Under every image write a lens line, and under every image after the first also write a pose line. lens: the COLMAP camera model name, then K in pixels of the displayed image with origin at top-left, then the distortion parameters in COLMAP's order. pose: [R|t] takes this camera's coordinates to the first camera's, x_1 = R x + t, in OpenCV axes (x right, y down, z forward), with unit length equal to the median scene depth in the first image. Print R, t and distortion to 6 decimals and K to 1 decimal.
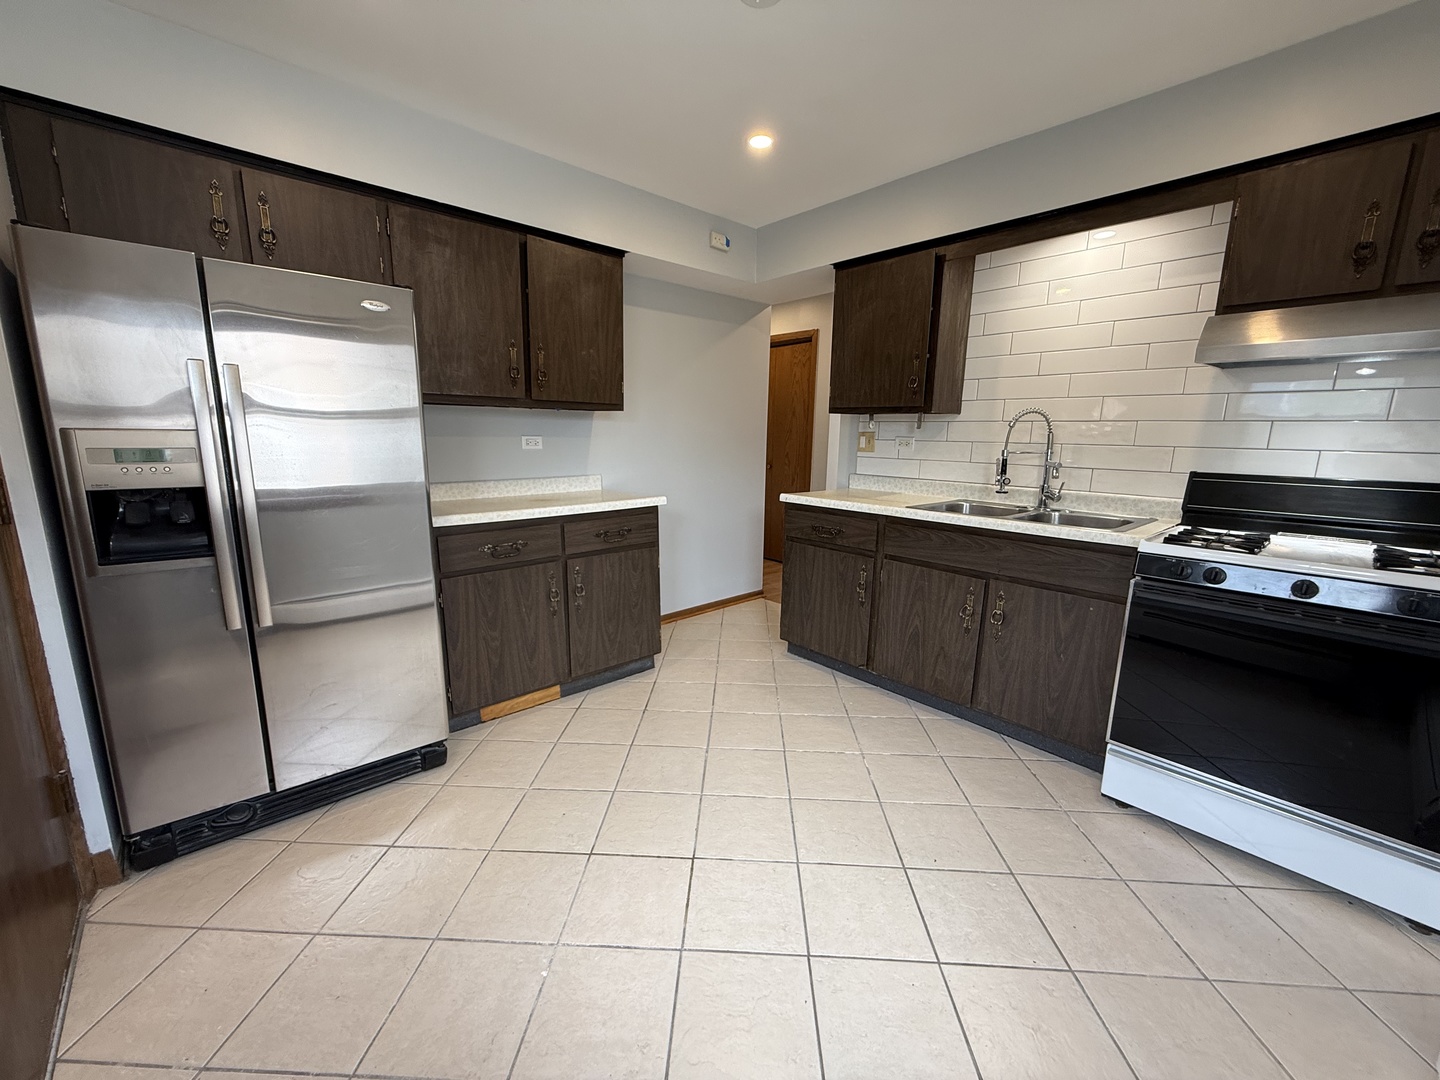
lens RADIAL K [[572.0, 0, 714.2], [0, 572.0, 538.7], [0, 0, 1]] dist [-0.000907, 0.000264]
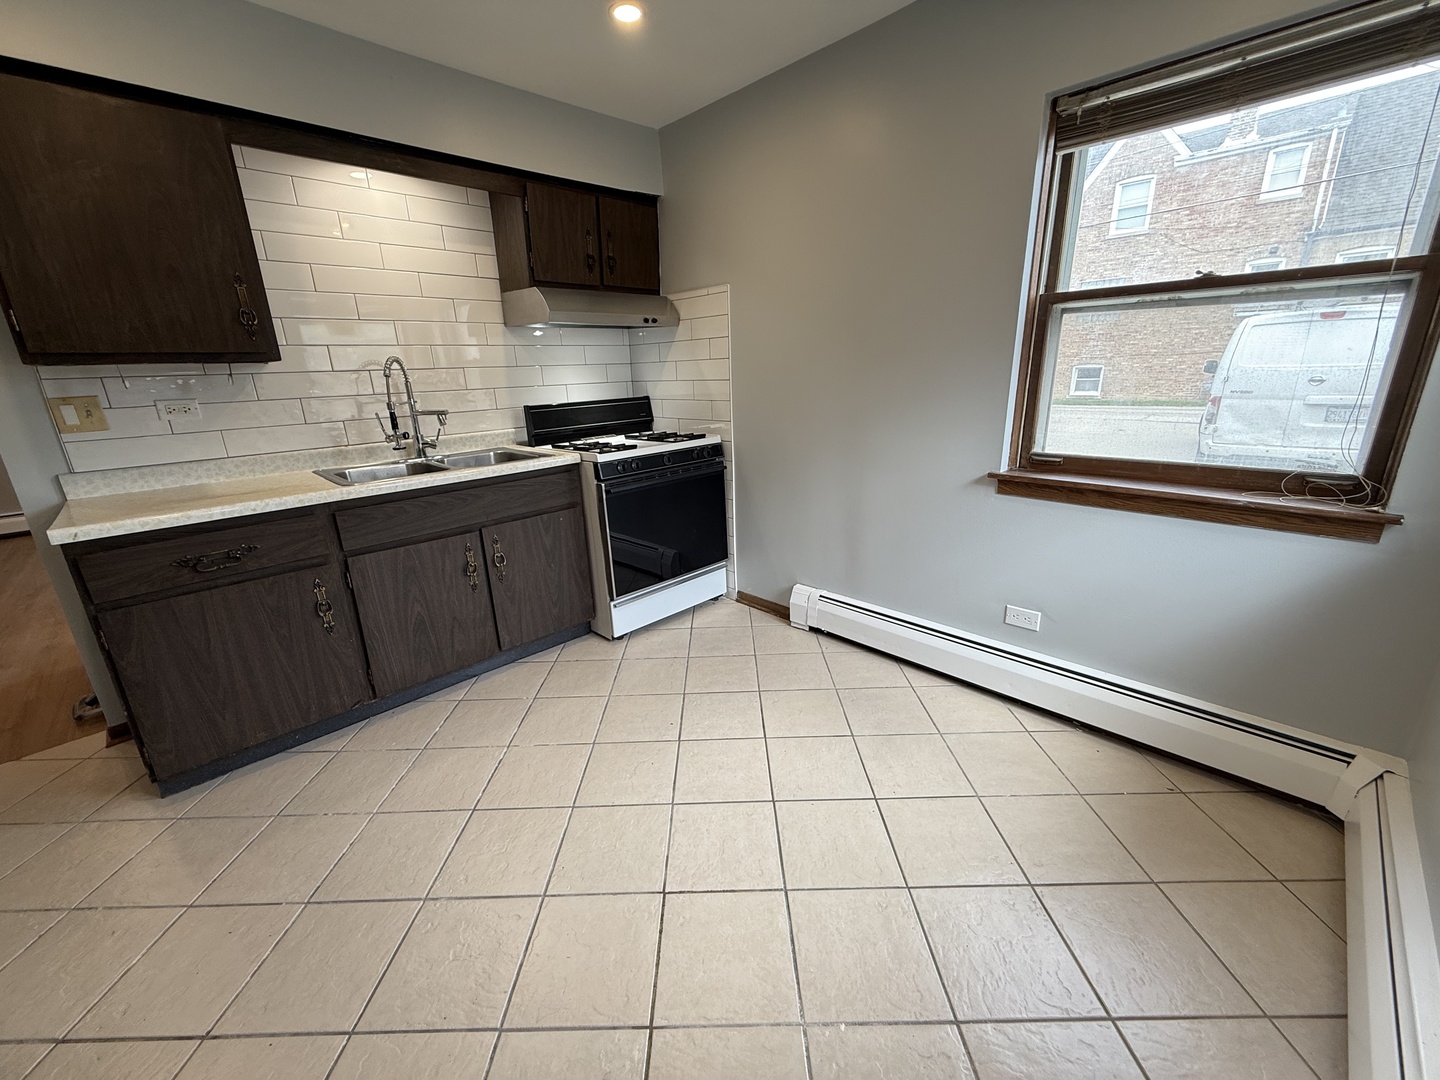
lens RADIAL K [[572.0, 0, 714.2], [0, 572.0, 538.7], [0, 0, 1]] dist [-0.000907, 0.000264]
pose [[-0.046126, -0.298477, 0.953301, -0.492309], [0.218057, 0.928294, 0.301199, -0.123450], [-0.974845, 0.221767, 0.022267, 0.557014]]
